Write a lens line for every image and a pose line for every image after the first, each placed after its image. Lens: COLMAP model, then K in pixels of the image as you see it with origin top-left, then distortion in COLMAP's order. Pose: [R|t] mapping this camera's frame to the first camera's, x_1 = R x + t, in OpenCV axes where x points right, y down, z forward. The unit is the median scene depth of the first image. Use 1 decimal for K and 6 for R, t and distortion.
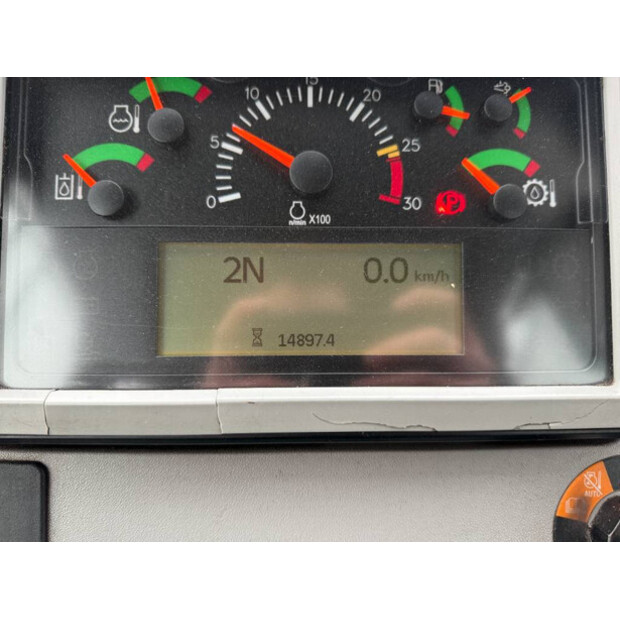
lens RADIAL K [[416.9, 0, 309.1], [0, 416.9, 324.4], [0, 0, 1]] dist [-0.003734, -0.060210]
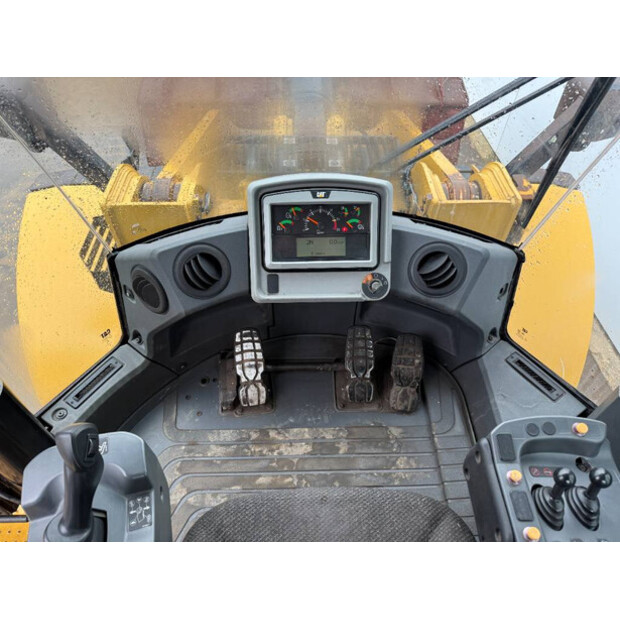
lens RADIAL K [[433.8, 0, 307.8], [0, 433.8, 313.0], [0, 0, 1]] dist [0.051819, -0.069109]
pose [[0.999915, -0.010722, -0.007406, -0.147084], [0.012104, 0.974766, 0.222902, -0.521569], [0.004829, -0.222972, 0.974813, -5.282989]]
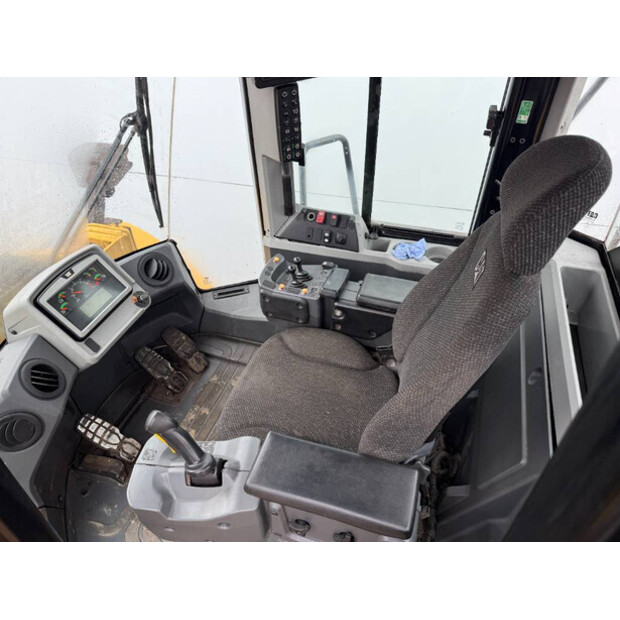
lens RADIAL K [[433.8, 0, 307.8], [0, 433.8, 313.0], [0, 0, 1]] dist [0.051819, -0.069109]
pose [[0.343557, -0.643532, 0.683985, -4.588261], [0.588725, 0.715021, 0.377024, -0.702639], [-0.731691, 0.273150, 0.624514, -7.402801]]
